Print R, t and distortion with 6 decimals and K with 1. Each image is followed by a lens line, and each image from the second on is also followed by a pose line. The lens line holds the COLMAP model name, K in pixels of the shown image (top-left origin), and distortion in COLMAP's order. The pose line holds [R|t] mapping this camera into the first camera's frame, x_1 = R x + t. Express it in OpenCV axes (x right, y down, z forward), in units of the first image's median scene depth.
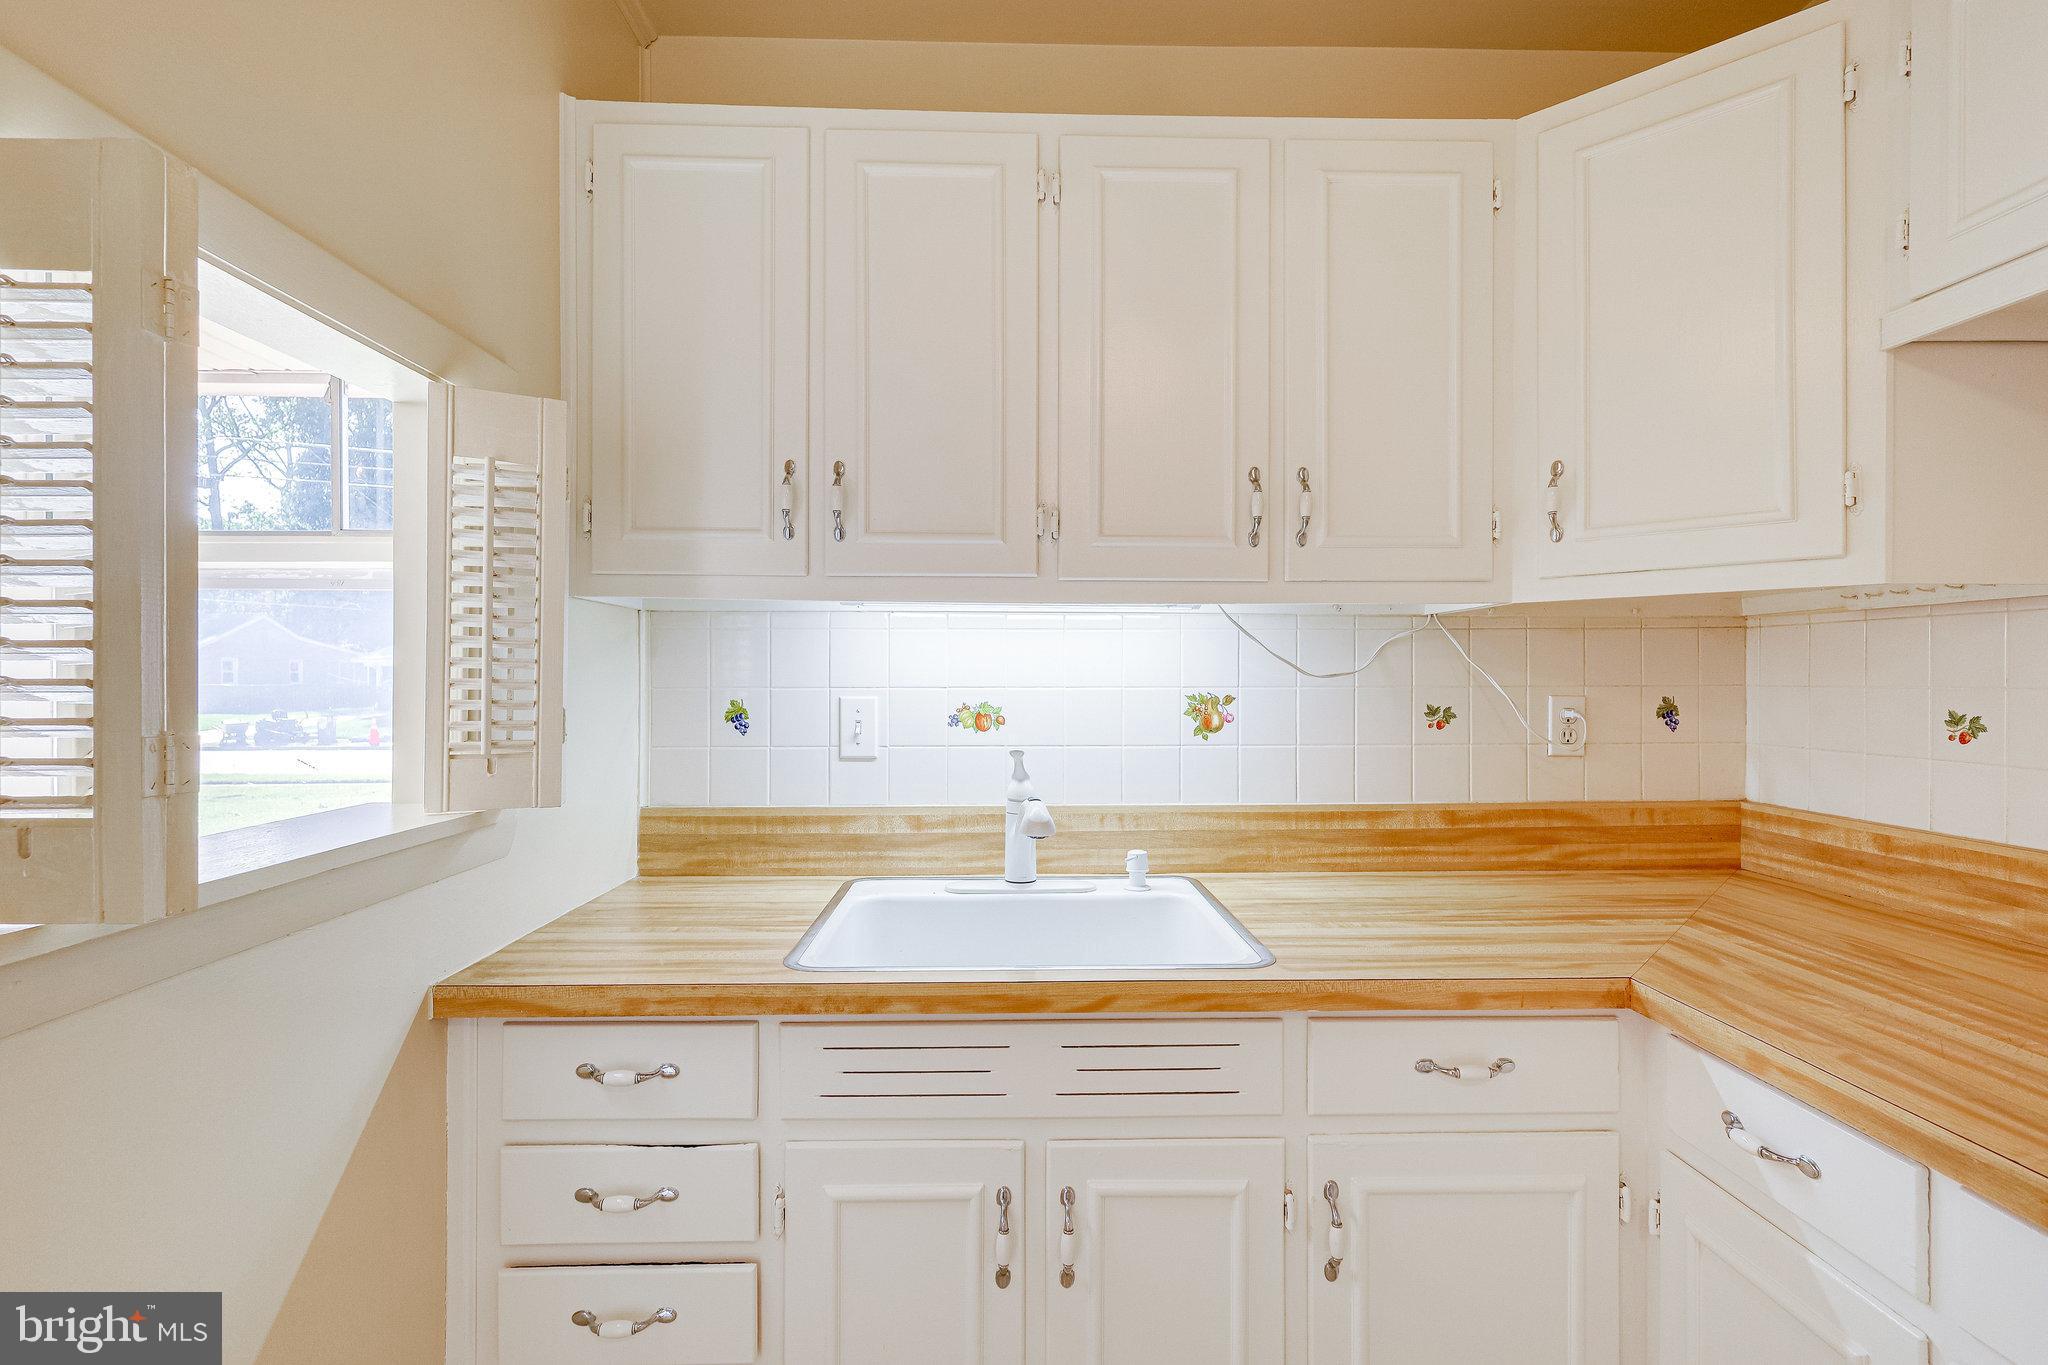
lens RADIAL K [[950.4, 0, 1019.2], [0, 950.4, 677.5], [0, 0, 1]] dist [0.000871, 0.000056]
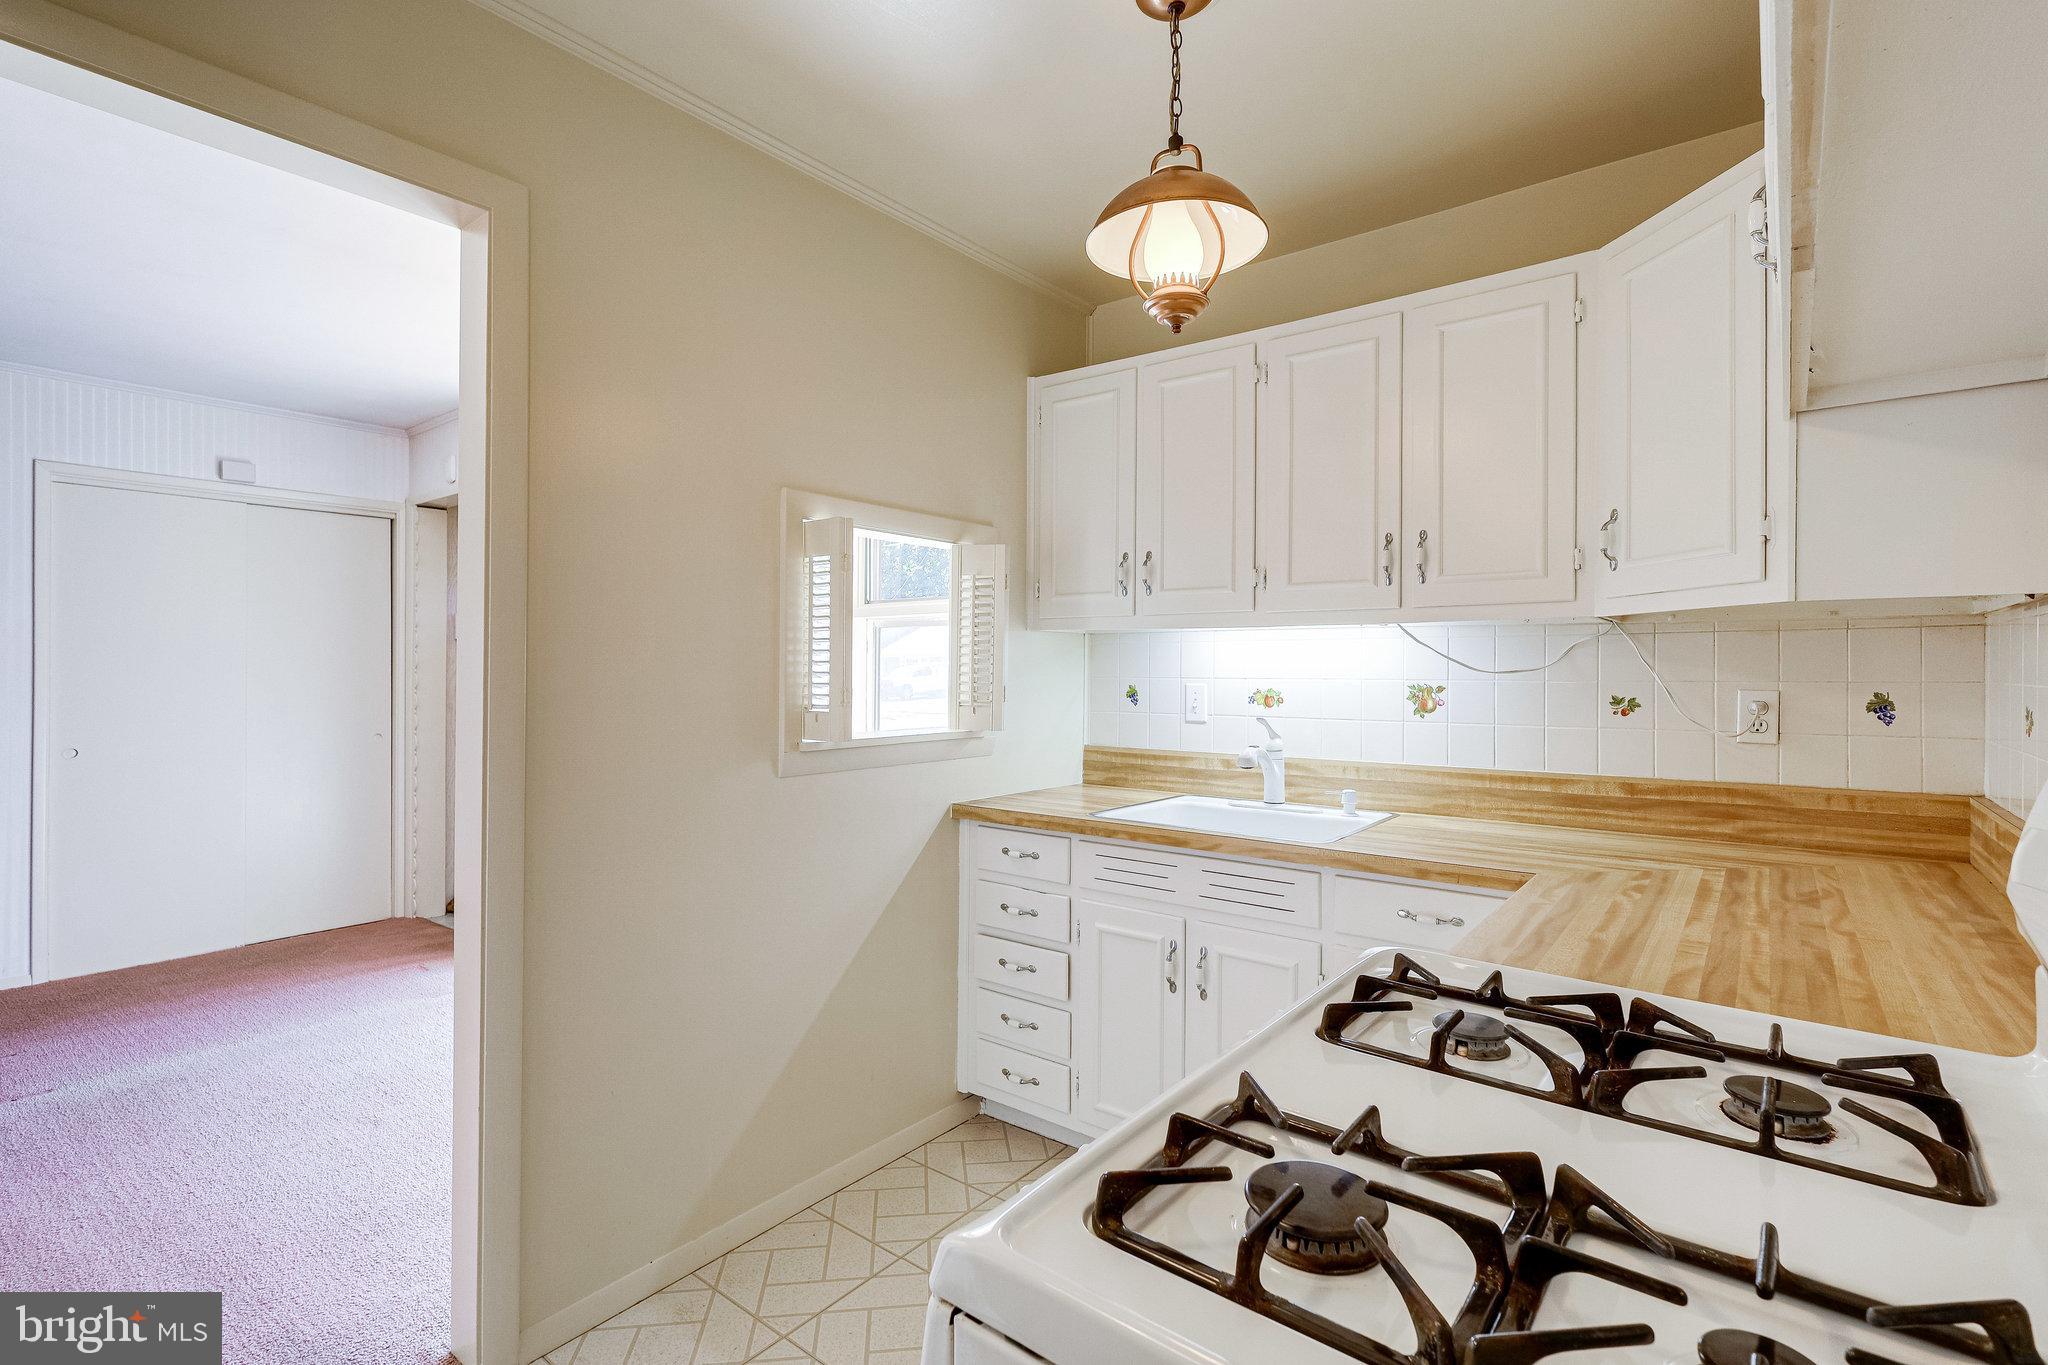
lens RADIAL K [[955.1, 0, 1020.2], [0, 955.1, 656.0], [0, 0, 1]] dist [-0.000412, 0.000007]
pose [[0.770295, -0.007295, -0.637645, 0.636486], [-0.003352, 0.999874, -0.015487, -0.000898], [0.637678, 0.014067, 0.770174, -0.443751]]
